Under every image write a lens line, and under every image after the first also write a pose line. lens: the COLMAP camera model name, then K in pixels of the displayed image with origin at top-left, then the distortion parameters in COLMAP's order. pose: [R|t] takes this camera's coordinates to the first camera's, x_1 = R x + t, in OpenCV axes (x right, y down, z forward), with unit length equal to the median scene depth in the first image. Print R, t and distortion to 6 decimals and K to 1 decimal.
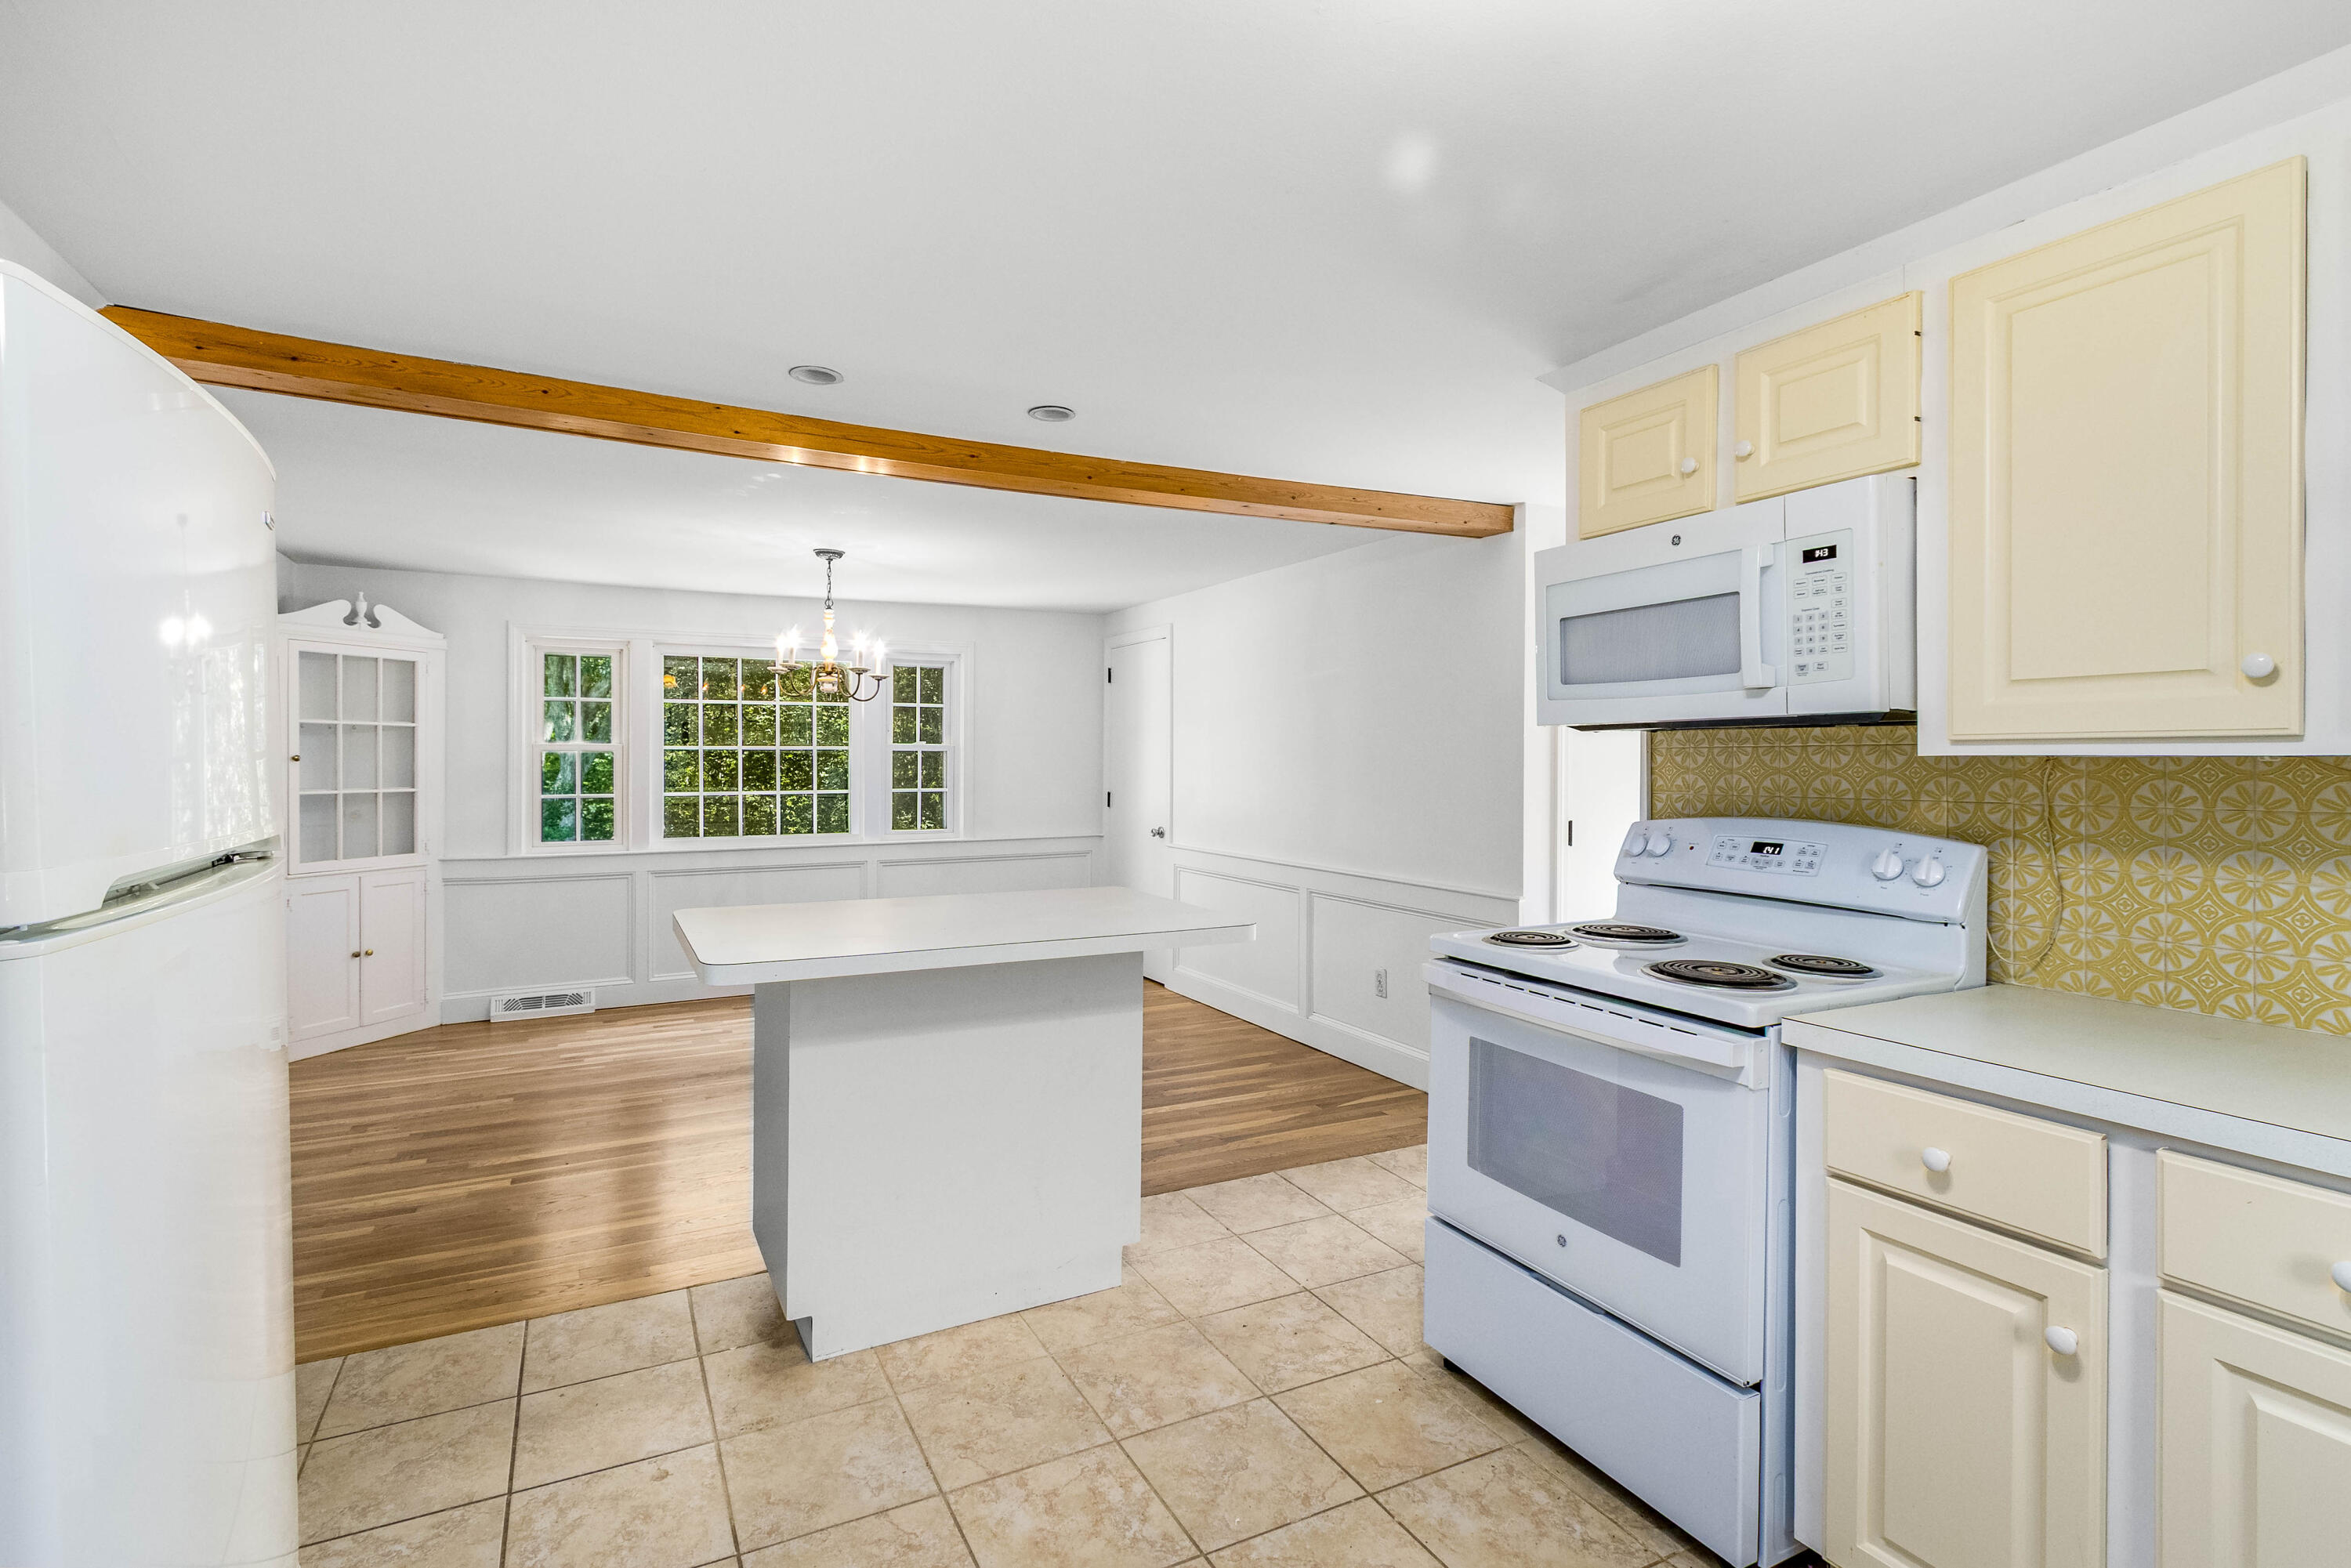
lens RADIAL K [[1091.8, 0, 1161.0], [0, 1091.8, 772.6], [0, 0, 1]] dist [0.001984, -0.000263]
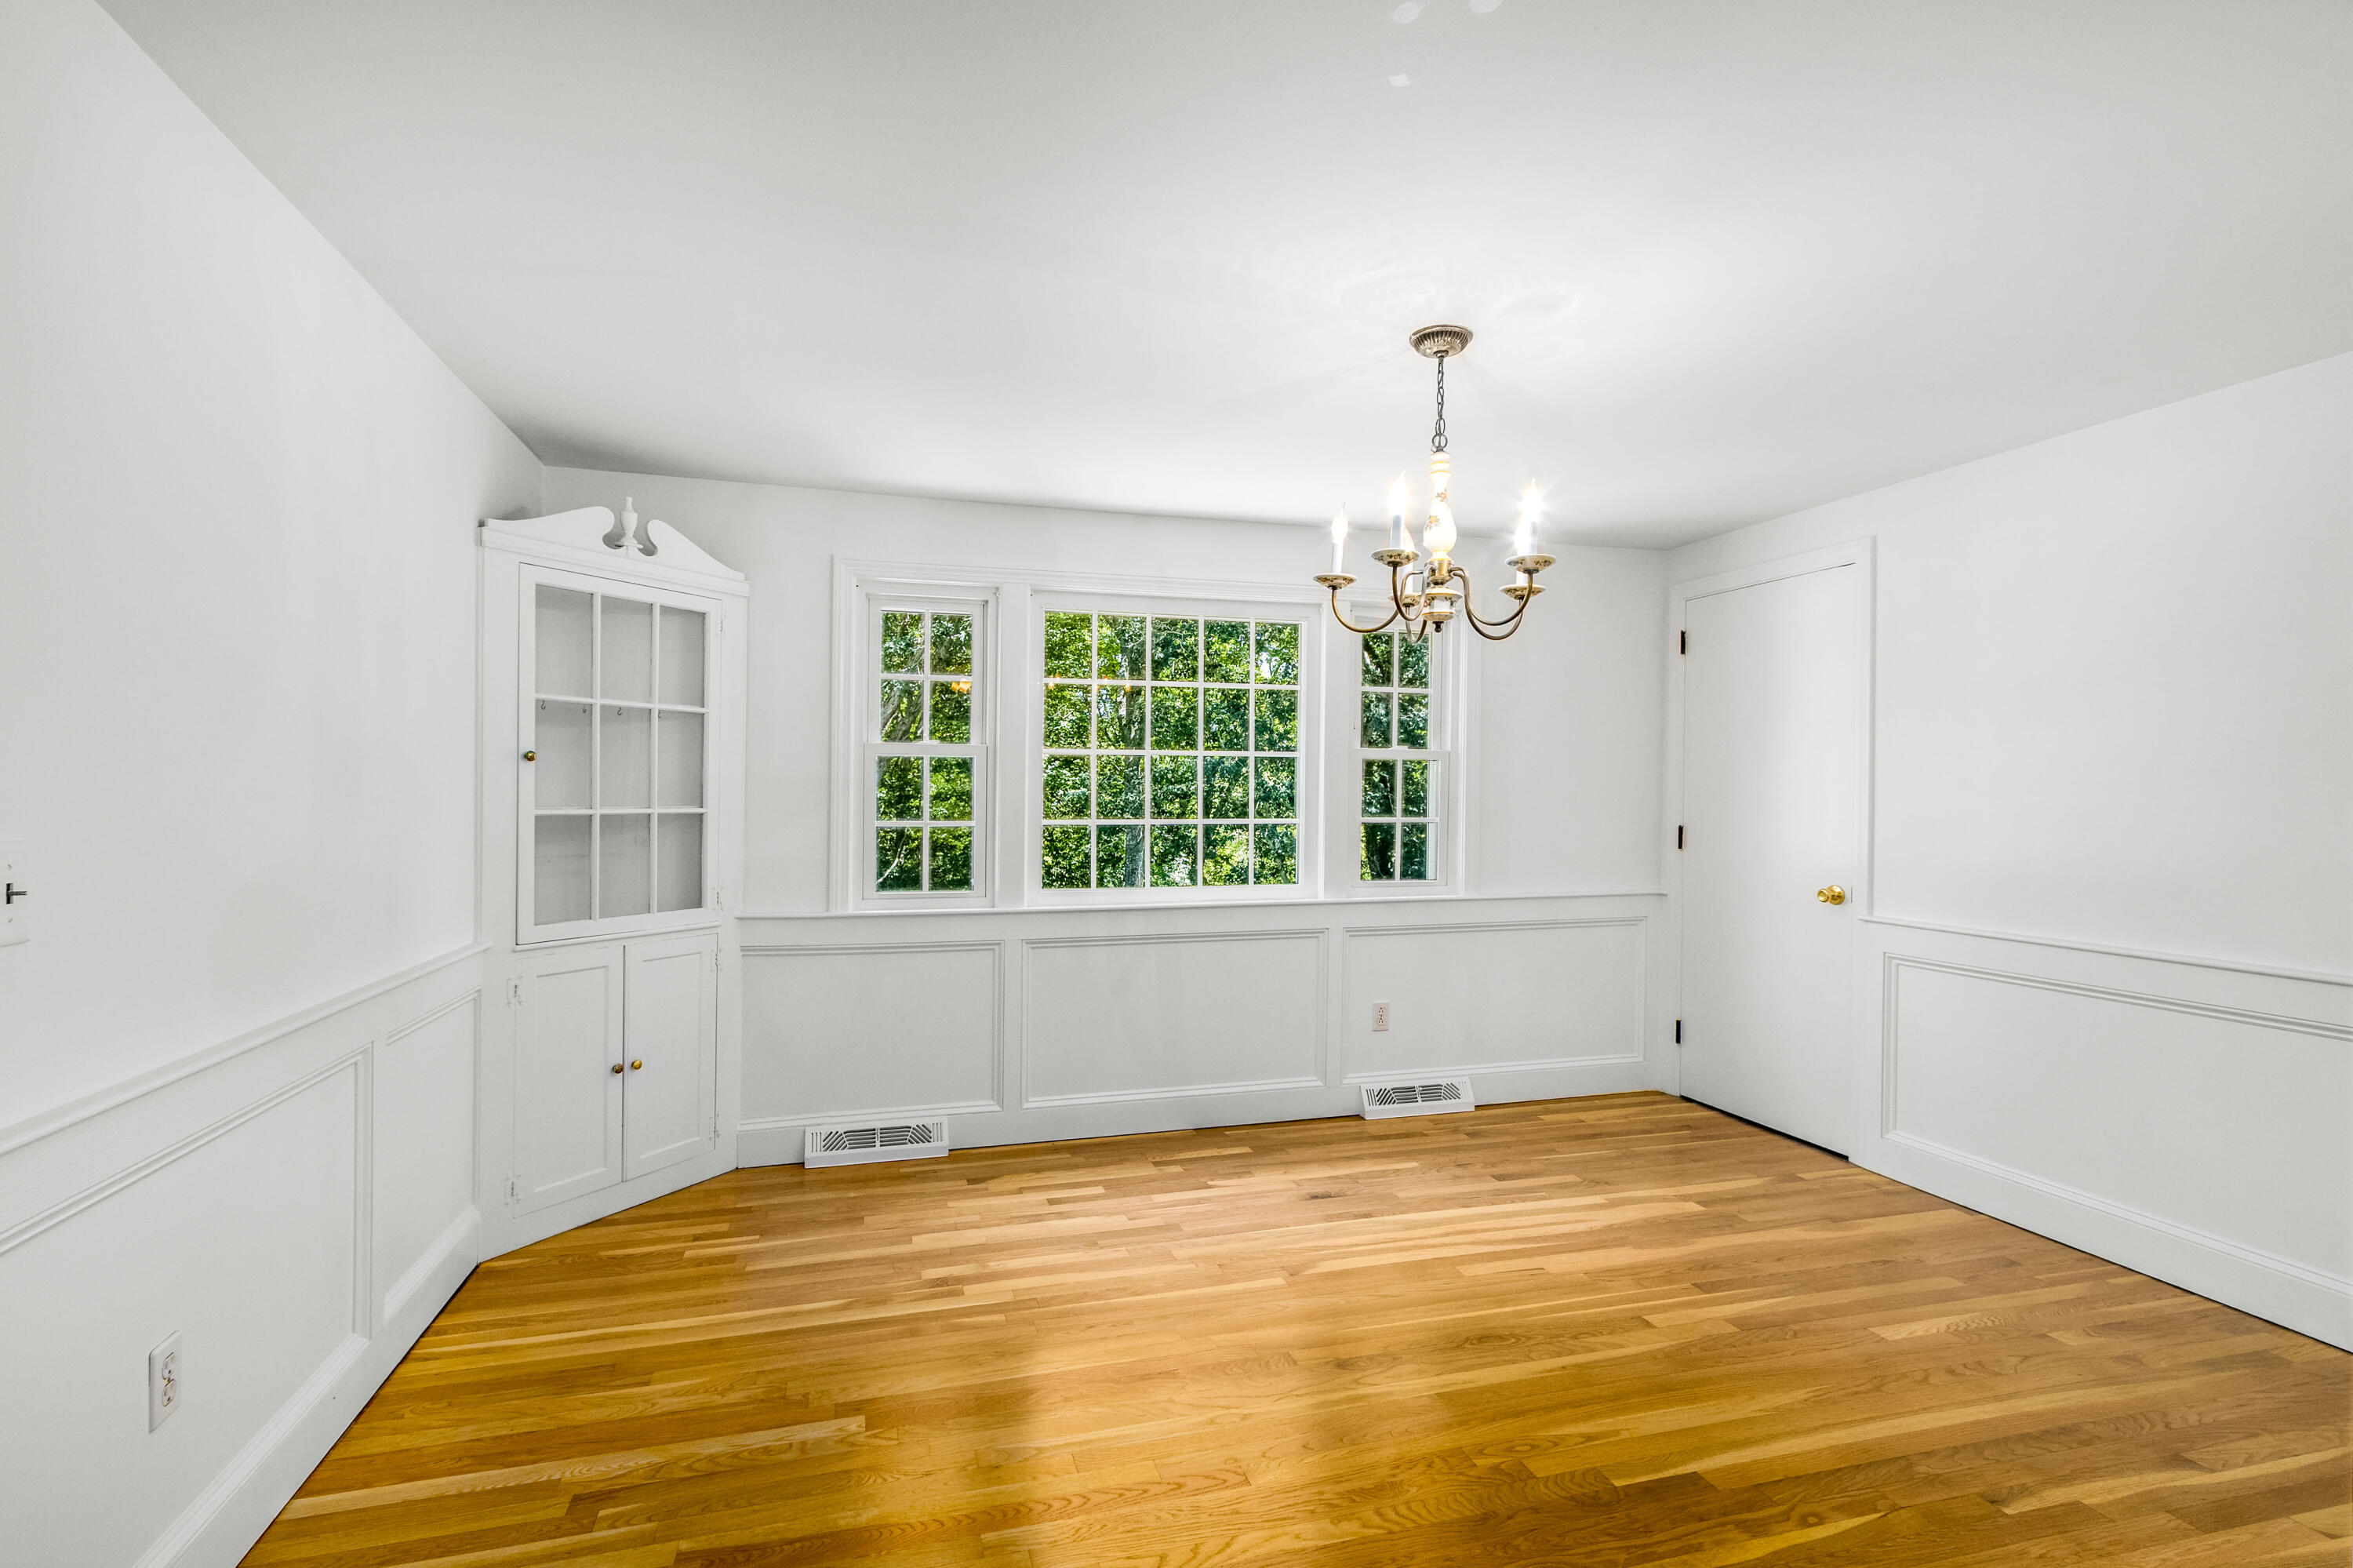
lens RADIAL K [[1092.8, 0, 1171.5], [0, 1092.8, 805.3], [0, 0, 1]] dist [0.001984, -0.000263]
pose [[0.979213, 0.005709, -0.202754, -0.268870], [-0.006635, 0.999970, -0.003889, 0.012769], [0.202725, 0.005153, 0.979222, 0.405367]]
